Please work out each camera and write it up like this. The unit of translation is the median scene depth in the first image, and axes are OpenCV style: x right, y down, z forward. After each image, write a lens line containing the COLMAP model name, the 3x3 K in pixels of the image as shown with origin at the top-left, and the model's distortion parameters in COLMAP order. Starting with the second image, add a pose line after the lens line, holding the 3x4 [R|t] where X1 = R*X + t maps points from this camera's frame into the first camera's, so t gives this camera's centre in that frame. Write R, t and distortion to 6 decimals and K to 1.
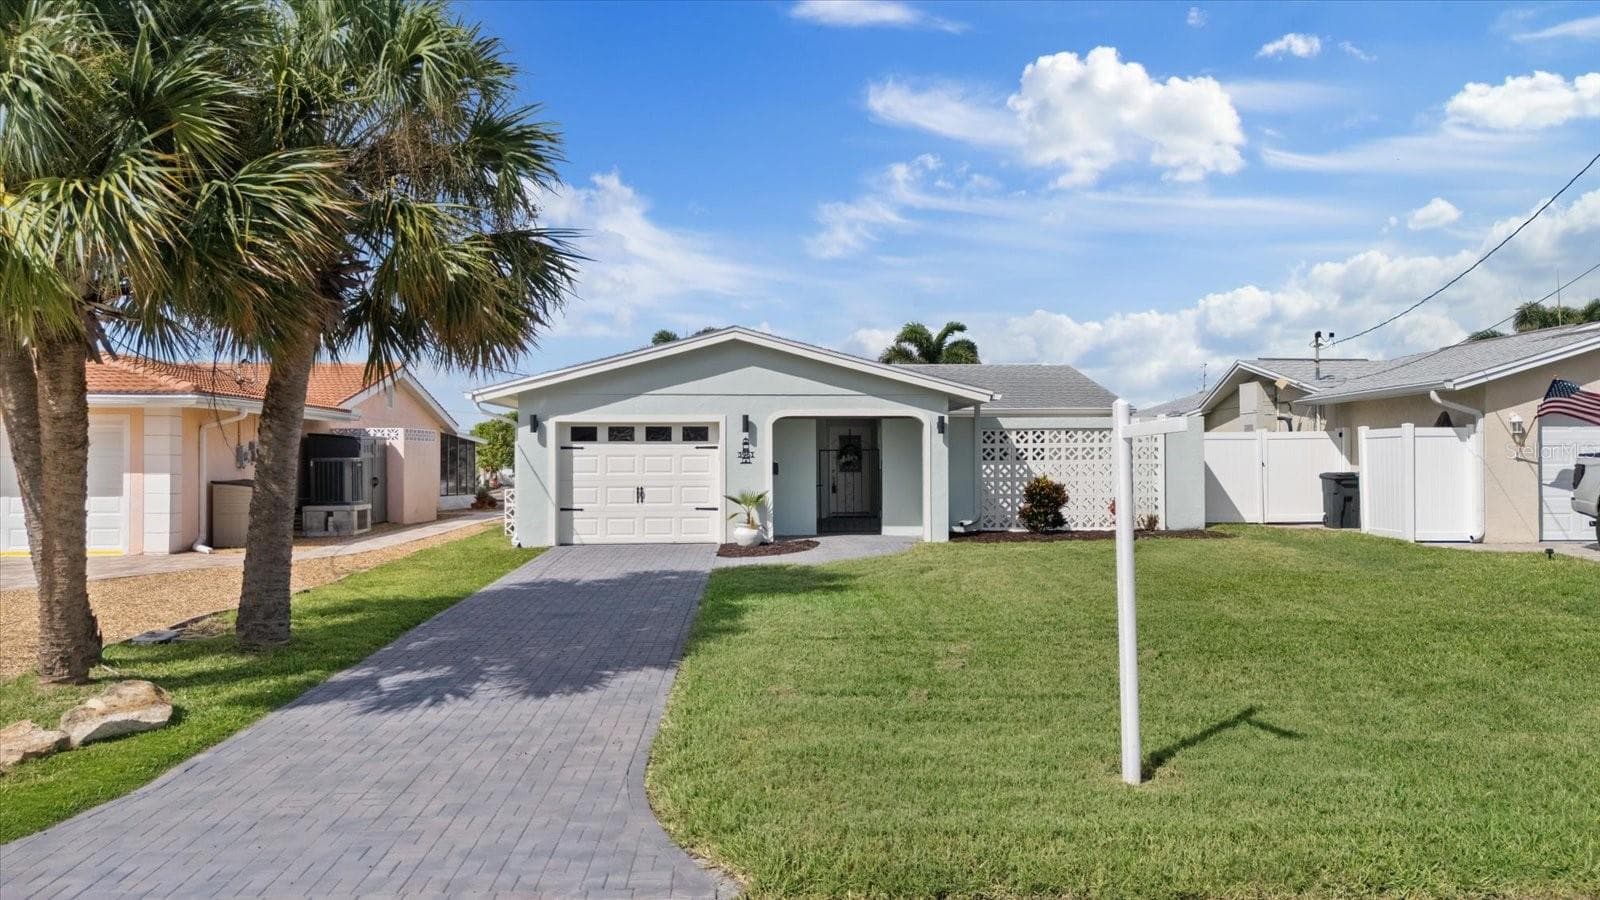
lens RADIAL K [[1233.6, 0, 815.0], [0, 1233.6, 454.0], [0, 0, 1]] dist [0.060496, -0.013913]
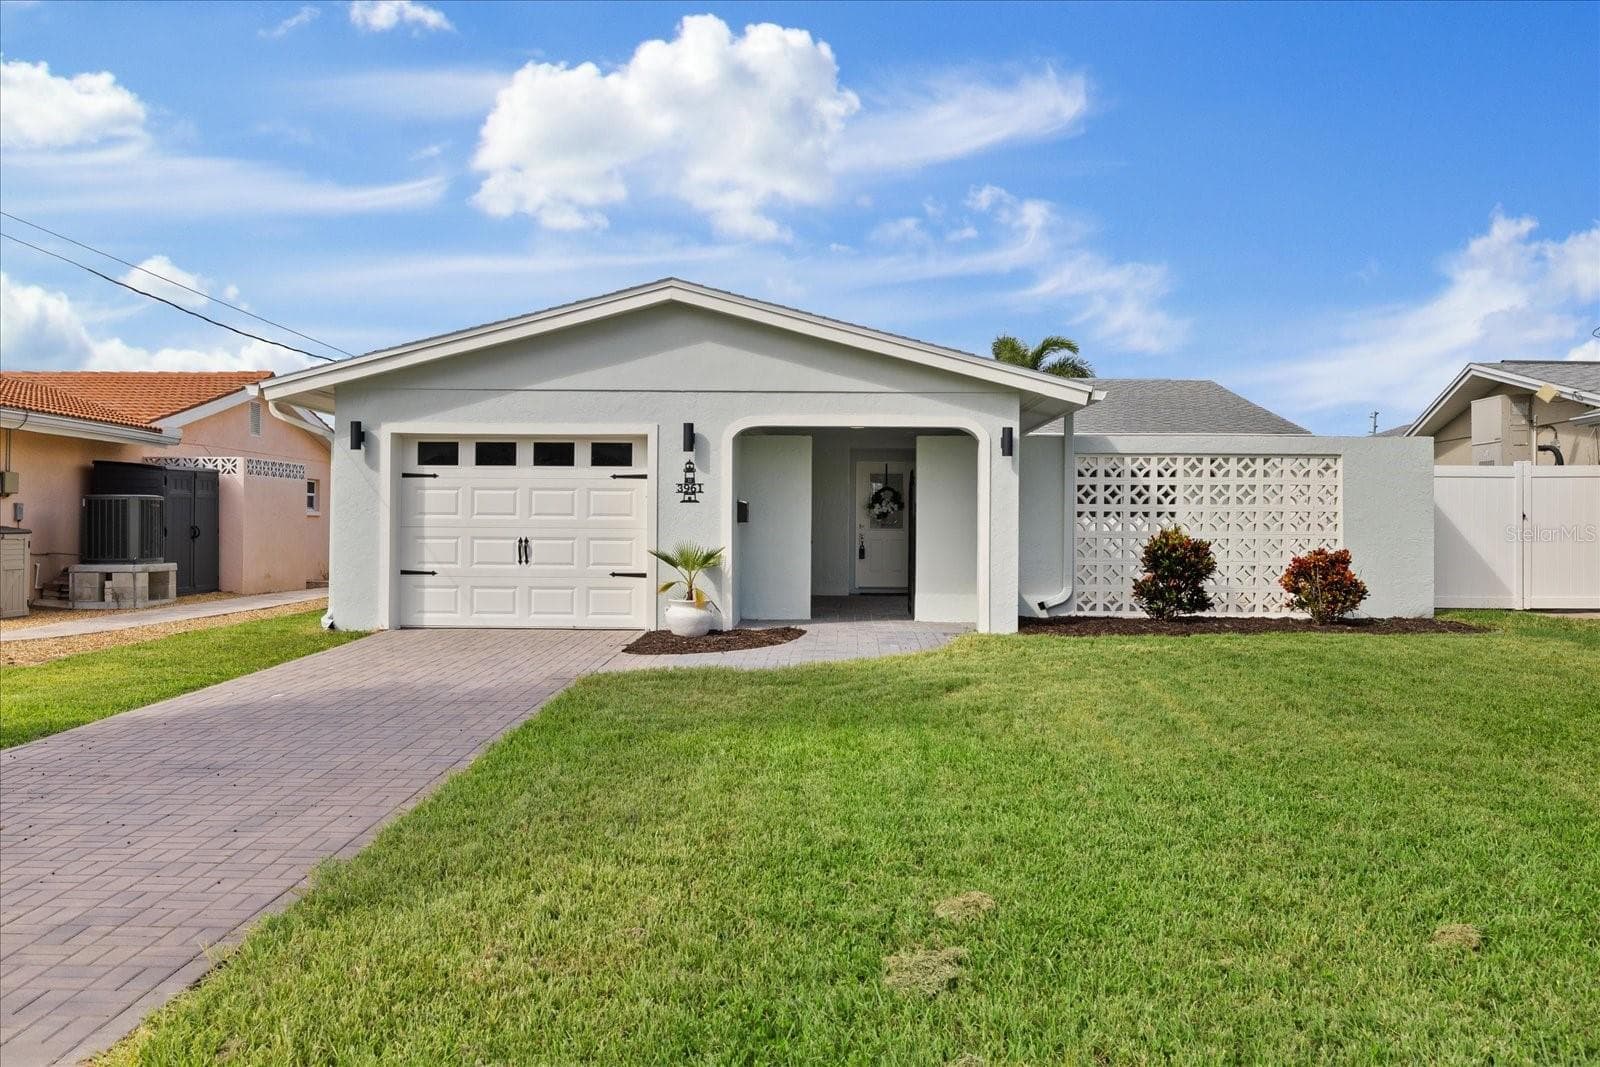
lens RADIAL K [[1478.8, 0, 795.7], [0, 1478.8, 531.4], [0, 0, 1]] dist [-0.032414, 0.000000]
pose [[0.997735, 0.010596, -0.066429, 0.046003], [-0.010209, 0.999929, 0.006165, 0.017067], [0.066489, -0.005473, 0.997772, 0.257793]]
